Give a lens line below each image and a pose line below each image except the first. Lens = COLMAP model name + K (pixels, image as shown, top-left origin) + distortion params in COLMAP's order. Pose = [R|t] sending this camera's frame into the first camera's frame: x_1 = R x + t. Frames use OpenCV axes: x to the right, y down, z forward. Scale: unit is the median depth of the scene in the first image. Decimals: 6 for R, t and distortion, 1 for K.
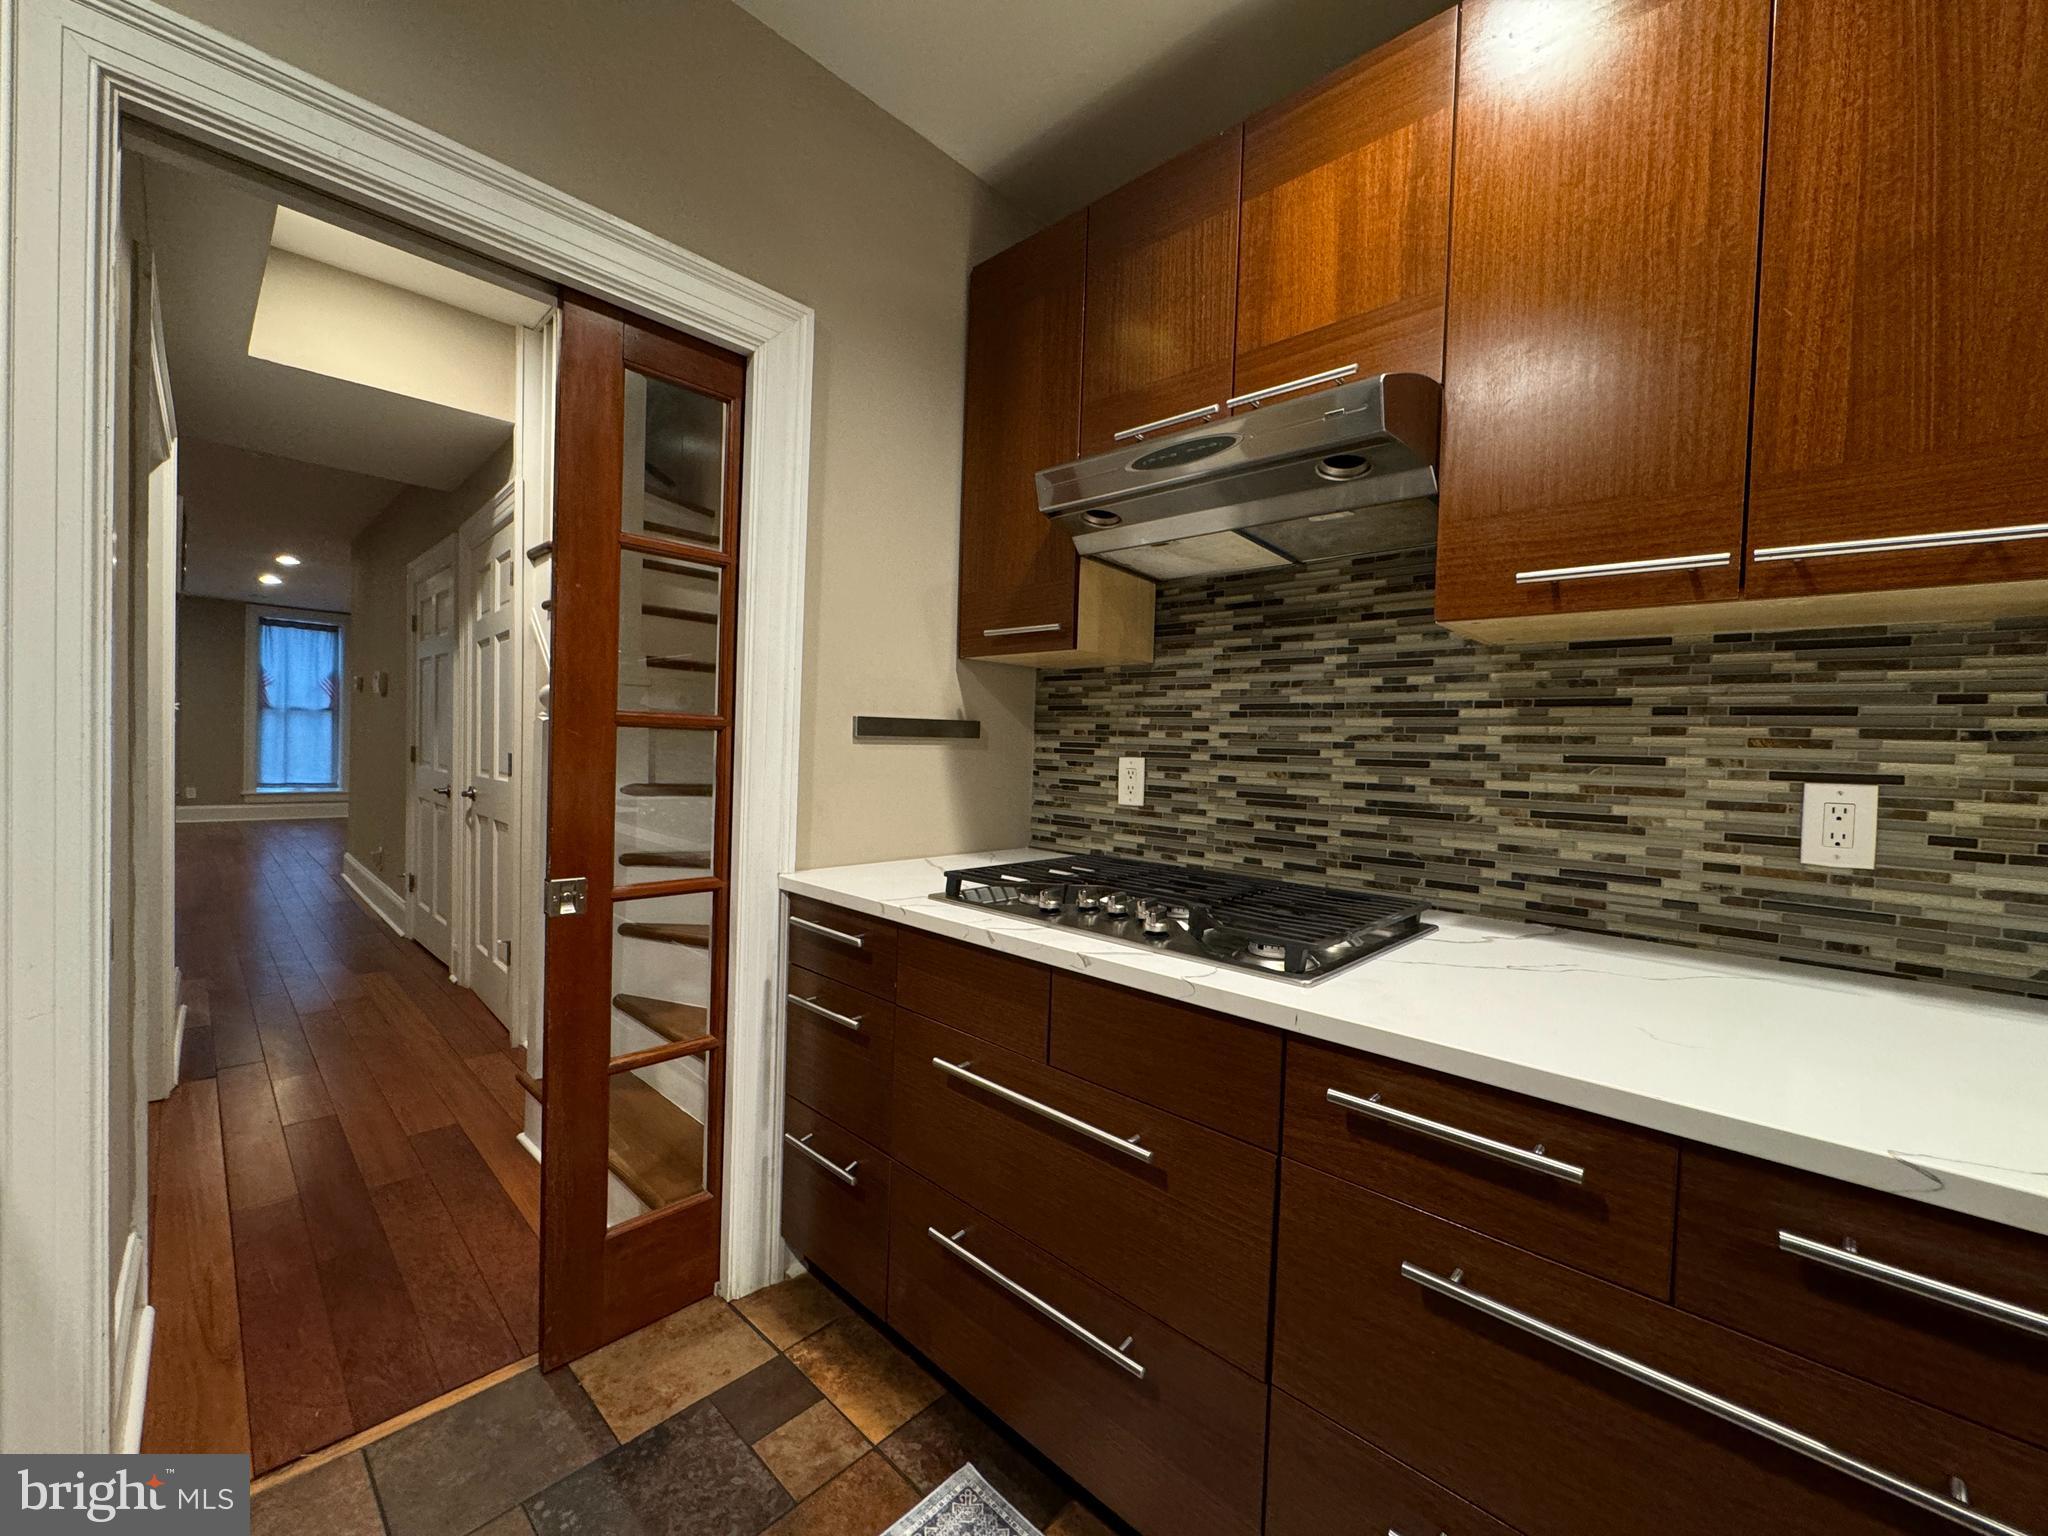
lens RADIAL K [[819.0, 0, 1005.1], [0, 819.0, 759.0], [0, 0, 1]] dist [0.001321, 0.000086]
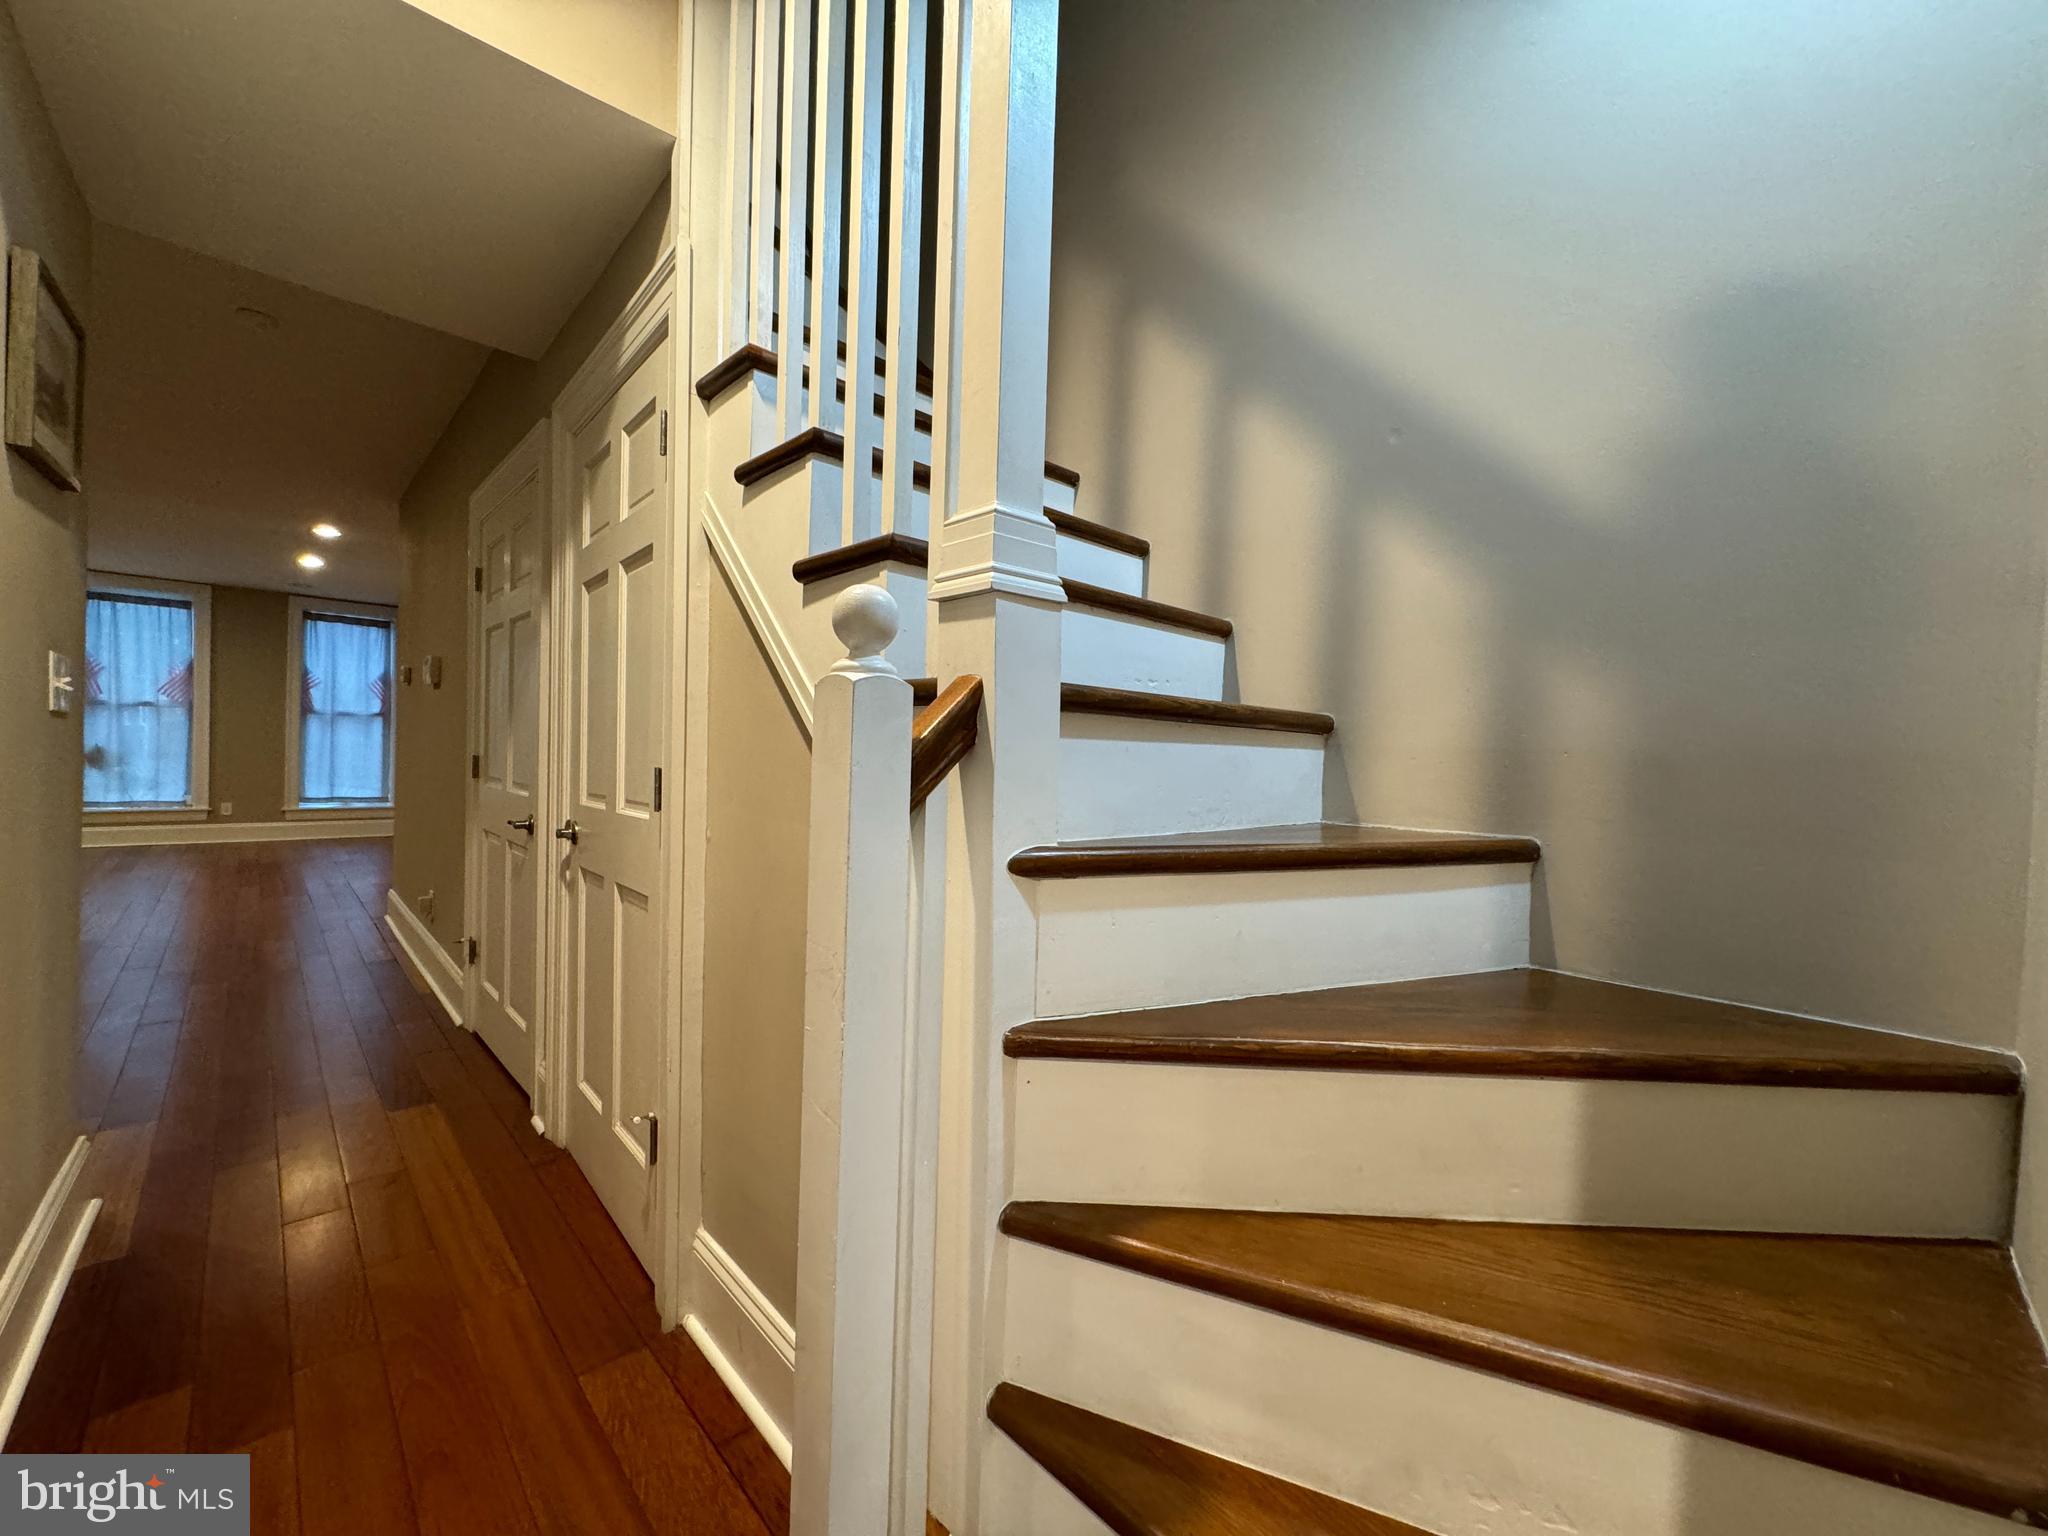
lens RADIAL K [[819.0, 0, 1020.6], [0, 819.0, 758.5], [0, 0, 1]] dist [0.001321, 0.000086]
pose [[0.999430, -0.001977, -0.033692, -0.215757], [0.001614, 0.999940, -0.010803, -0.004312], [0.033712, 0.010743, 0.999374, 0.291954]]
